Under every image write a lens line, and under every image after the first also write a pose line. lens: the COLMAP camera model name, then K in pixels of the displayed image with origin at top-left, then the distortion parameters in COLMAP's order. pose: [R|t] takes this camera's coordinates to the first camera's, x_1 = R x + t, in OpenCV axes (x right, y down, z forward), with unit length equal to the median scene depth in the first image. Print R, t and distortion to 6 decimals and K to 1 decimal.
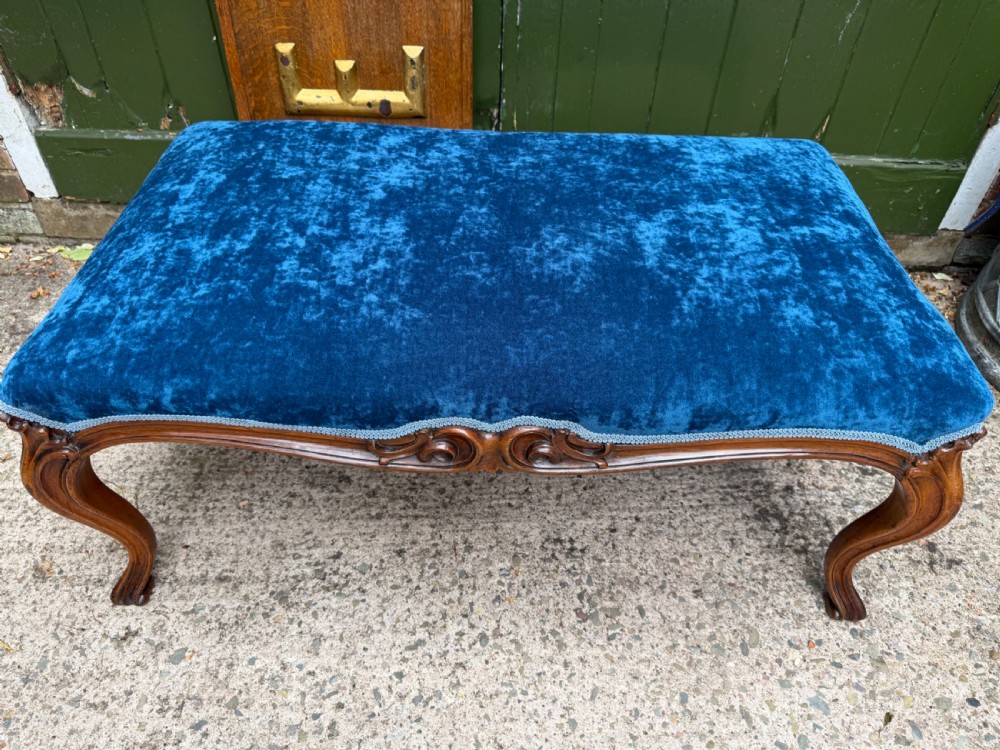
lens RADIAL K [[715.4, 0, 500.0], [0, 715.4, 370.8], [0, 0, 1]] dist [-0.006136, -0.000422]
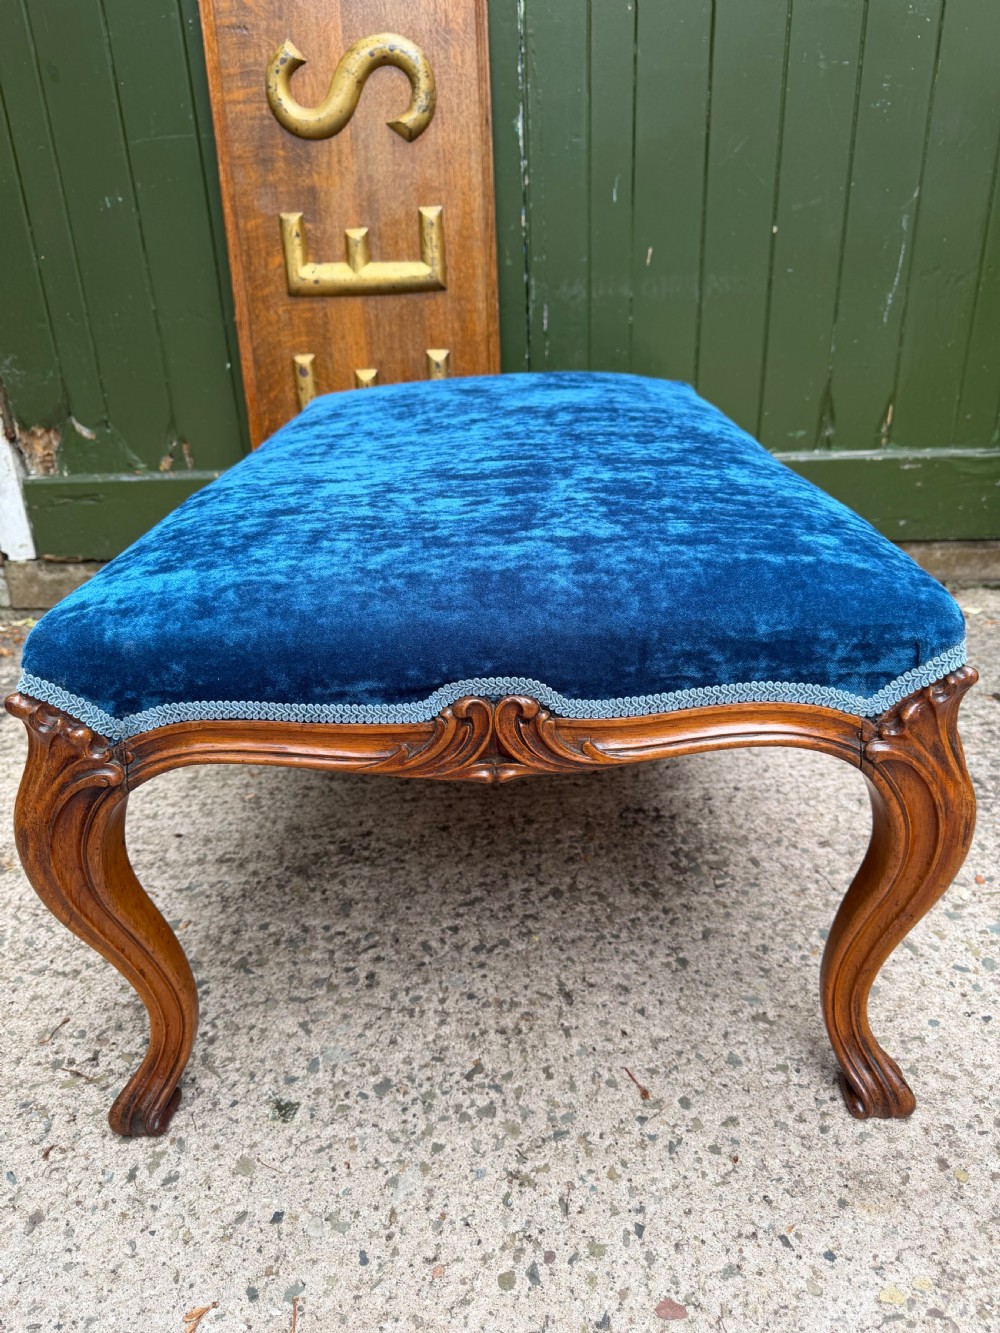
lens RADIAL K [[949.7, 0, 504.3], [0, 949.7, 663.6], [0, 0, 1]] dist [-0.002151, -0.004345]
pose [[0.998217, -0.058427, -0.012224, -0.052238], [0.050816, 0.939221, -0.339532, 0.476027], [0.031319, 0.338306, 0.940515, -0.063502]]
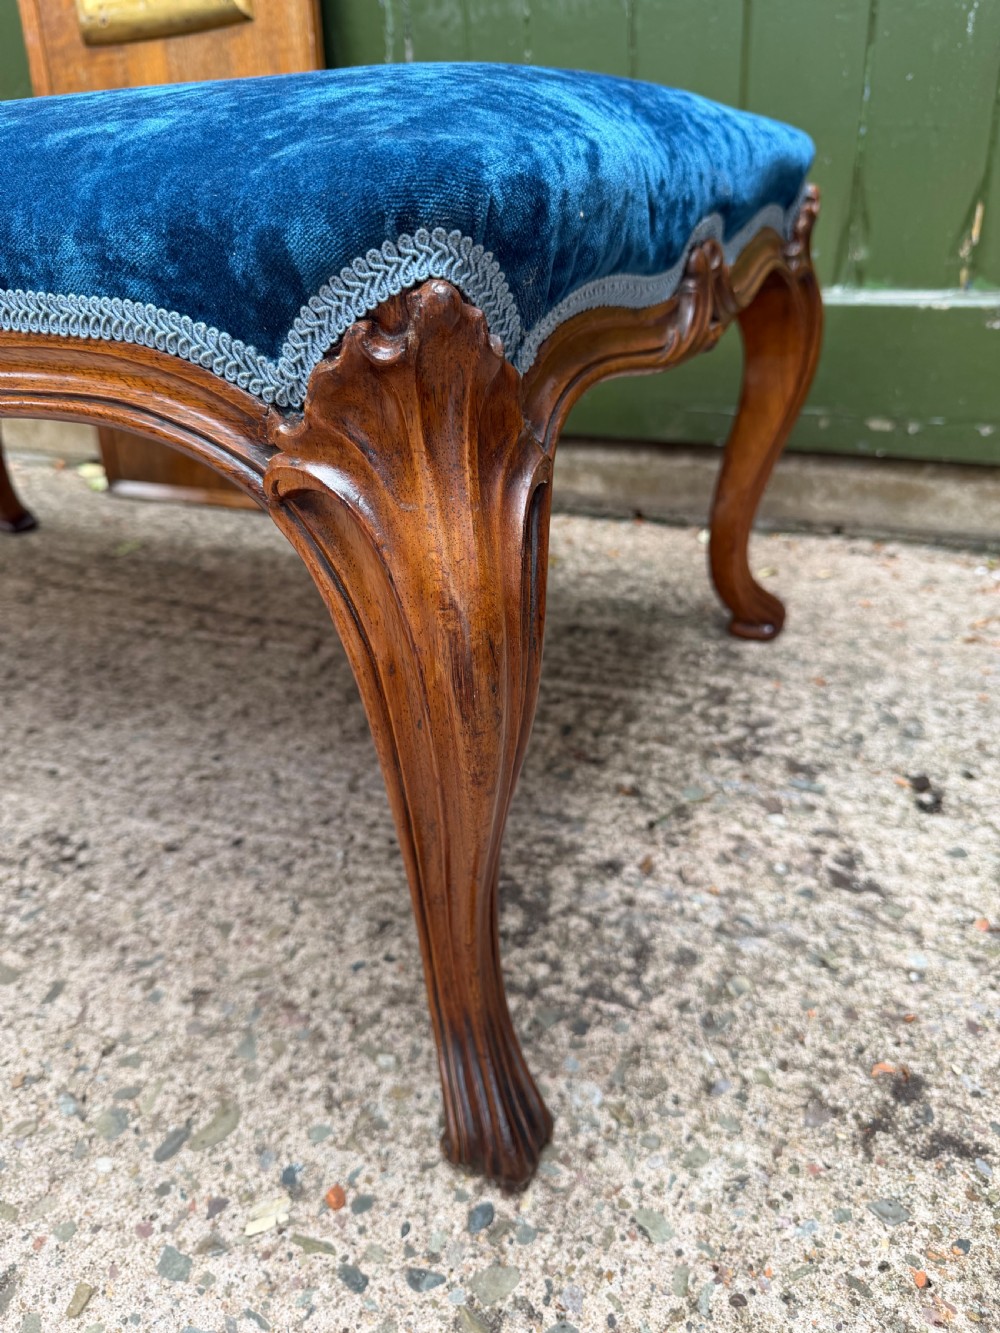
lens RADIAL K [[971.3, 0, 497.2], [0, 971.3, 656.9], [0, 0, 1]] dist [-0.003426, -0.007784]
pose [[0.909539, 0.120241, -0.397846, 0.644221], [-0.221034, 0.950584, -0.218023, 0.217788], [0.351971, 0.286238, 0.891170, 0.532875]]
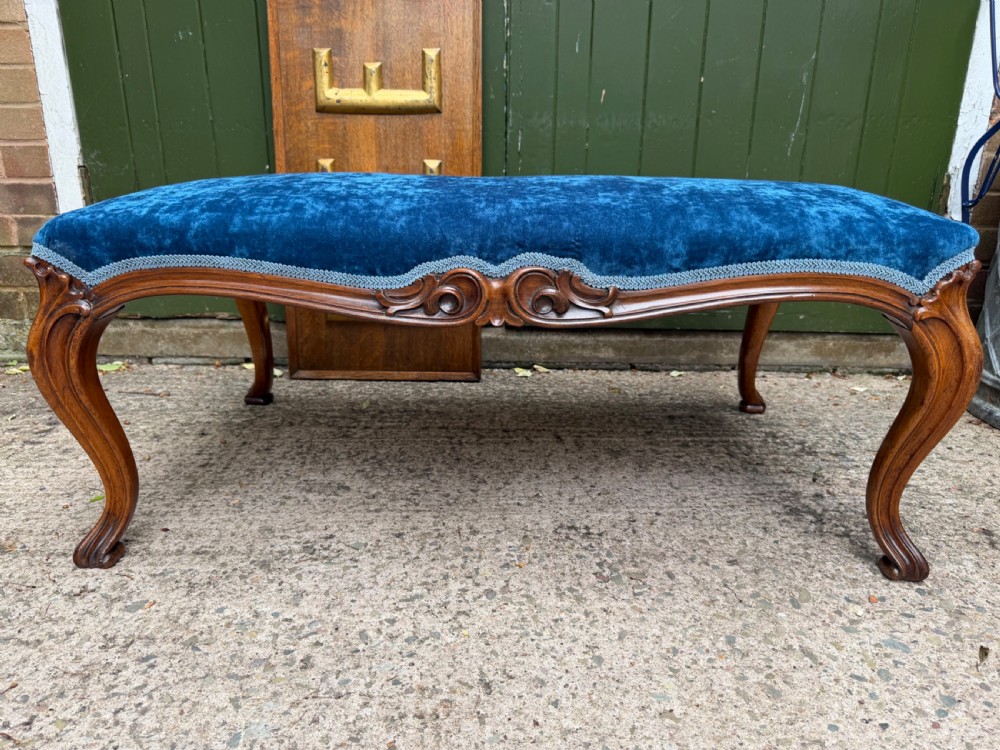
lens RADIAL K [[712.4, 0, 500.0], [0, 712.4, 375.0], [0, 0, 1]] dist [-0.002151, -0.004345]
pose [[0.999867, -0.012136, -0.010888, 0.001436], [0.006145, 0.899040, -0.437823, 0.501561], [0.015103, 0.437698, 0.898995, 0.106253]]
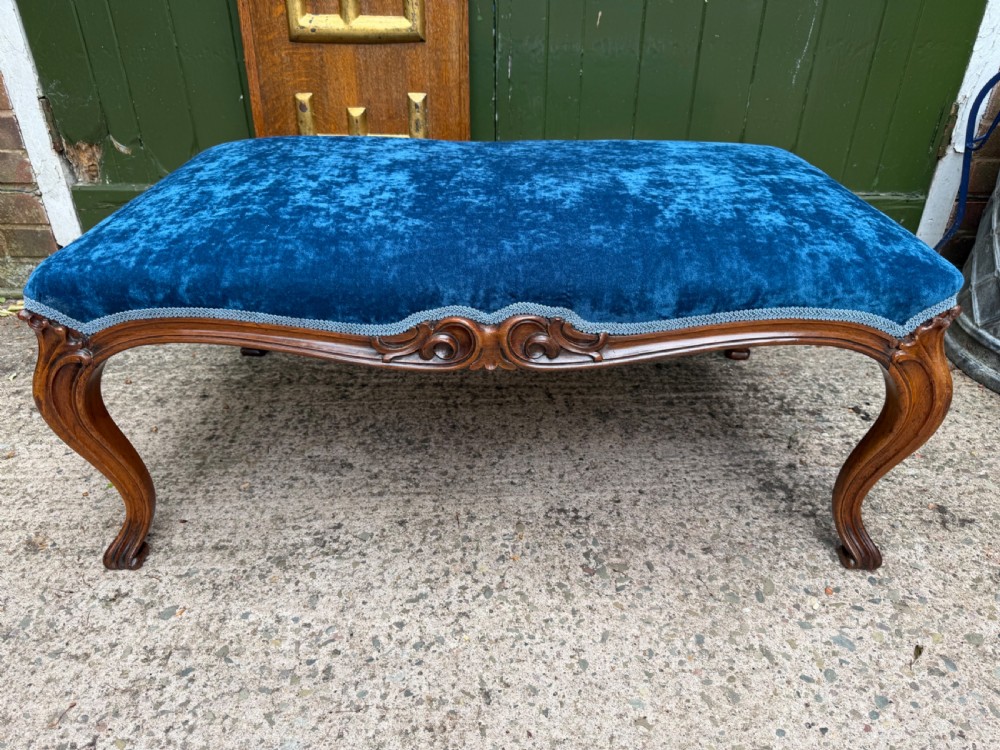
lens RADIAL K [[712.1, 0, 503.5], [0, 712.1, 372.4], [0, 0, 1]] dist [0.002006, -0.008358]
pose [[0.999727, -0.023211, 0.002779, 0.002599], [0.023241, 0.974058, -0.225104, 0.296038], [0.002518, 0.225107, 0.974331, -0.000354]]
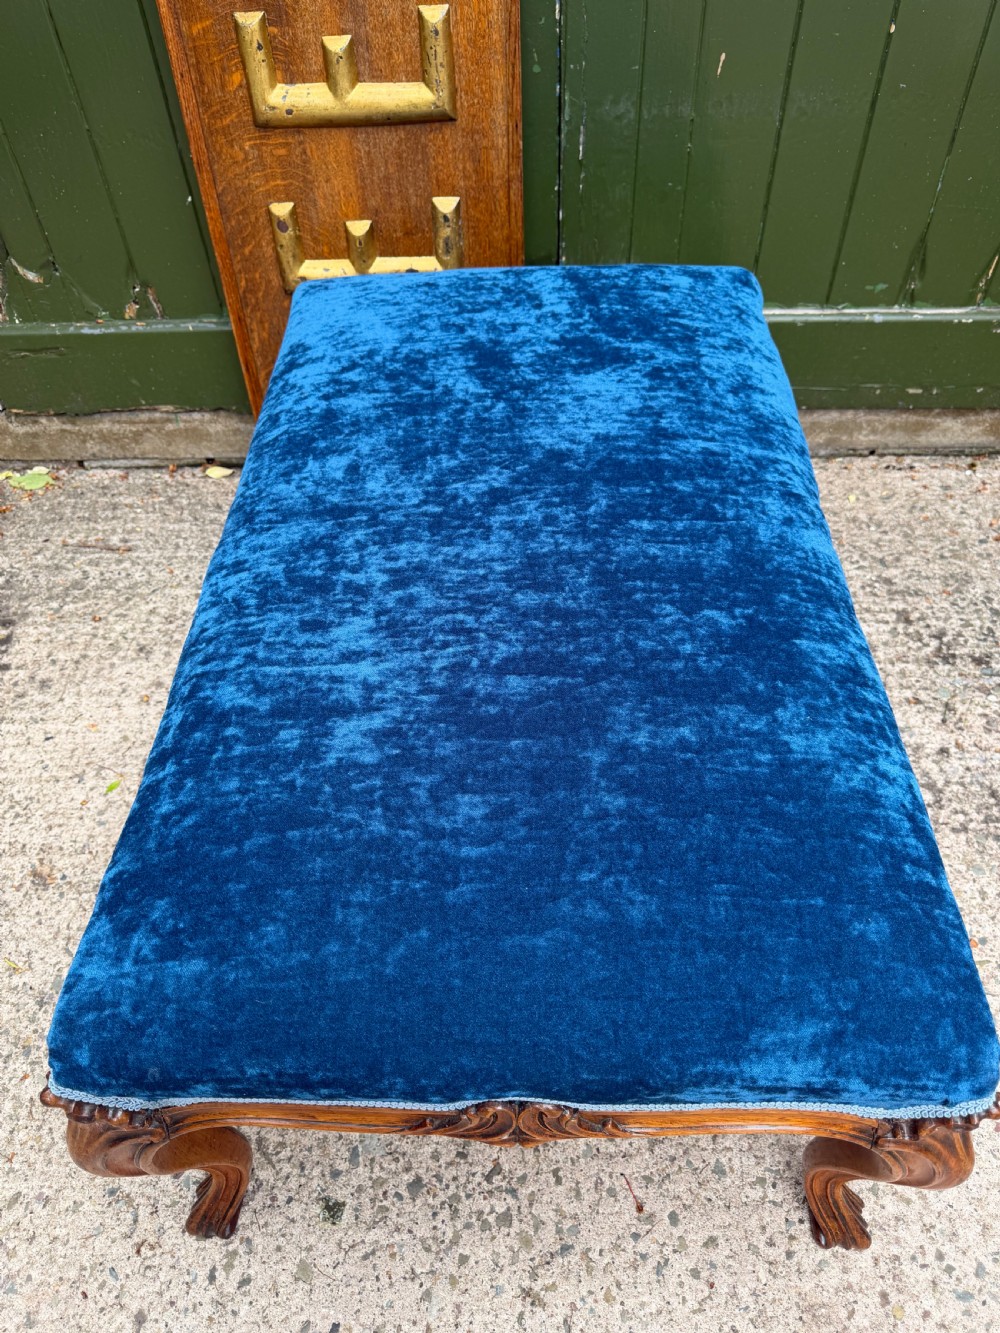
lens RADIAL K [[950.4, 0, 498.0], [0, 950.4, 663.9], [0, 0, 1]] dist [-0.002057, -0.002508]
pose [[0.998189, -0.034168, -0.049511, -0.040203], [0.038125, 0.995959, 0.081314, -0.042646], [0.046533, -0.083055, 0.995458, -0.075834]]
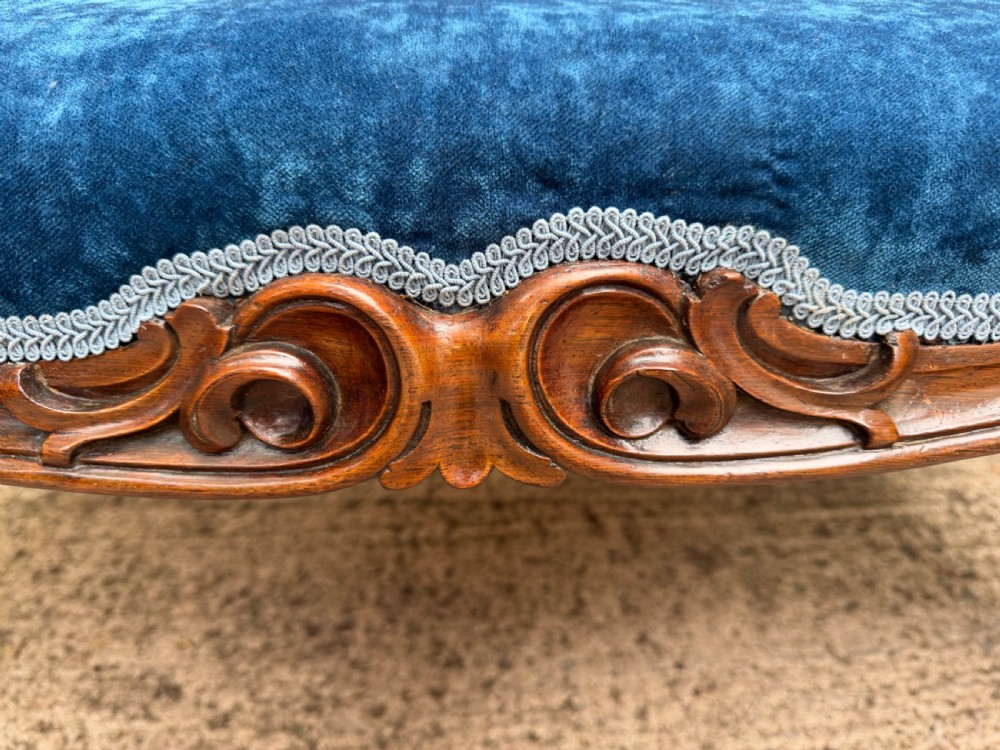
lens RADIAL K [[740.0, 0, 505.6], [0, 740.0, 372.3], [0, 0, 1]] dist [-0.001192, -0.049695]
pose [[0.999117, -0.040294, 0.011874, 0.001106], [0.041897, 0.935385, -0.351141, 0.156708], [0.003042, 0.351328, 0.936247, 0.569367]]
